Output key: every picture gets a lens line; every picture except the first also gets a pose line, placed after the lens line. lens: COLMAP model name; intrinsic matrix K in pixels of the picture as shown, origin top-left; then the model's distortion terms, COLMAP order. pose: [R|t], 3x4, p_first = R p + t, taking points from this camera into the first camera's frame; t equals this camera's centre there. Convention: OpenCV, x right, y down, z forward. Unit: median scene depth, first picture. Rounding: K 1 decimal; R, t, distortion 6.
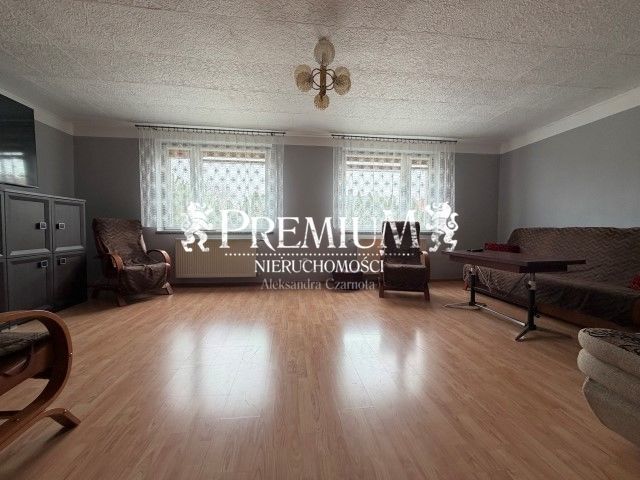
lens RADIAL K [[251.9, 0, 317.2], [0, 251.9, 241.4], [0, 0, 1]] dist [-0.008200, -0.000091]
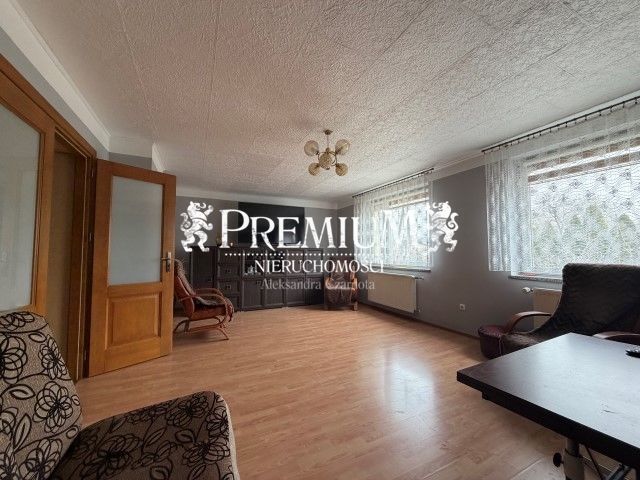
lens RADIAL K [[254.8, 0, 320.0], [0, 254.8, 240.0], [0, 0, 1]] dist [0.000736, -0.000035]
pose [[0.335354, -0.049814, -0.940774, 0.722040], [-0.042628, 0.996776, -0.067974, -0.081139], [0.941127, 0.062899, 0.332149, 0.317333]]
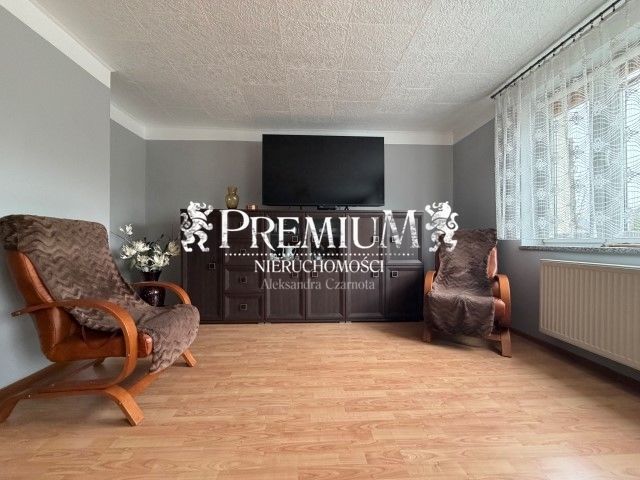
lens RADIAL K [[251.9, 0, 317.2], [0, 251.9, 241.4], [0, 0, 1]] dist [-0.008200, -0.000091]
pose [[-0.074347, -0.005284, -0.997218, 0.018868], [-0.045119, 0.998980, -0.001929, -0.029298], [0.996211, 0.044850, -0.074509, 0.610943]]
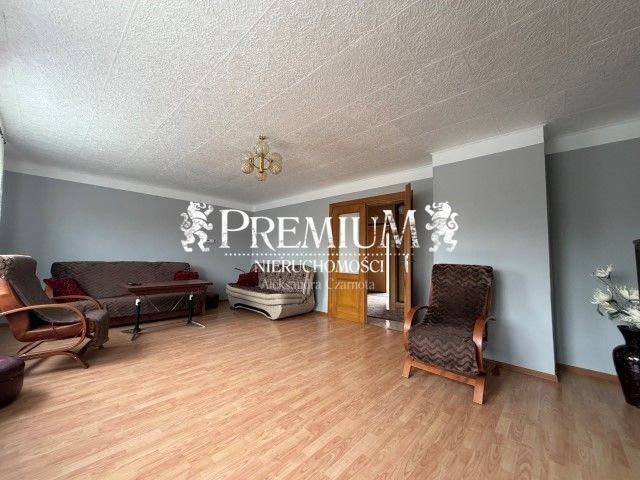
lens RADIAL K [[251.9, 0, 317.2], [0, 251.9, 241.4], [0, 0, 1]] dist [-0.008200, -0.000091]
pose [[-0.648584, 0.031986, 0.760471, -0.703653], [0.010413, 0.999396, -0.033154, -0.100522], [-0.761072, -0.013585, -0.648525, 0.962548]]
